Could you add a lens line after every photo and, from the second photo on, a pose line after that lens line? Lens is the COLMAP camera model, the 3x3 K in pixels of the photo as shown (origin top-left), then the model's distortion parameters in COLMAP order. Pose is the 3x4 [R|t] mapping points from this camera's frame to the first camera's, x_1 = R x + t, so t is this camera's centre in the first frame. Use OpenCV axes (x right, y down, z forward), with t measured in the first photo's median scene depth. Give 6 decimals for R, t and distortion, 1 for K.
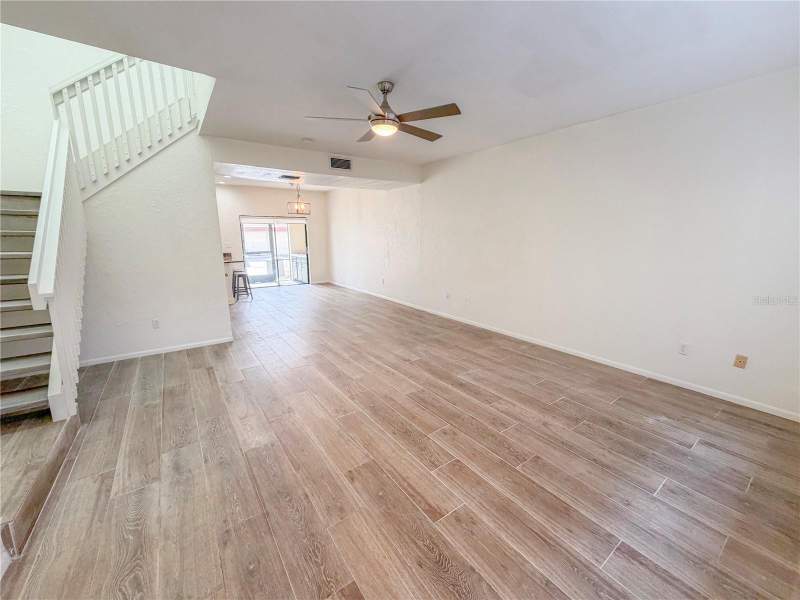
lens RADIAL K [[320.6, 0, 397.7], [0, 320.6, 297.6], [0, 0, 1]] dist [-0.000176, -0.000006]
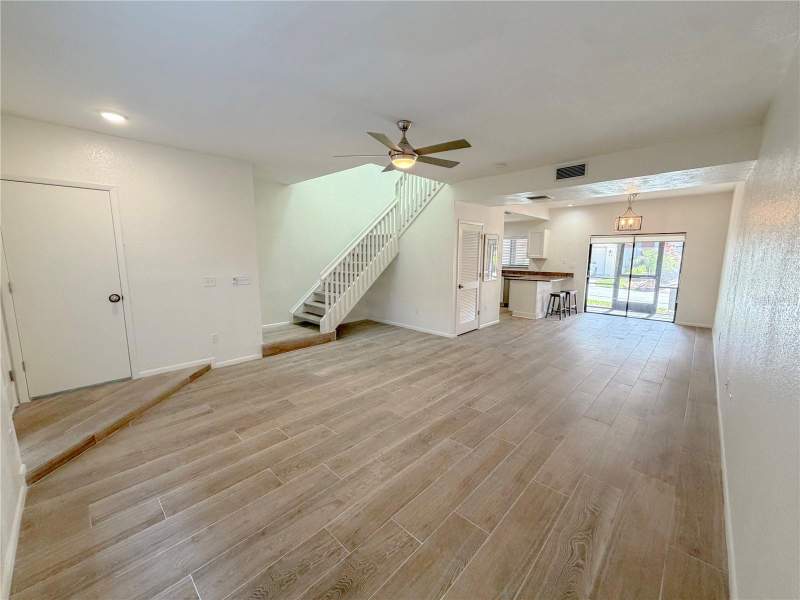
lens RADIAL K [[320.6, 0, 396.7], [0, 320.6, 299.4], [0, 0, 1]] dist [-0.000176, -0.000006]
pose [[0.183995, 0.143736, -0.972361, 1.112070], [-0.195495, 0.974838, 0.107110, -0.182228], [0.963290, 0.170384, 0.207465, 0.849741]]
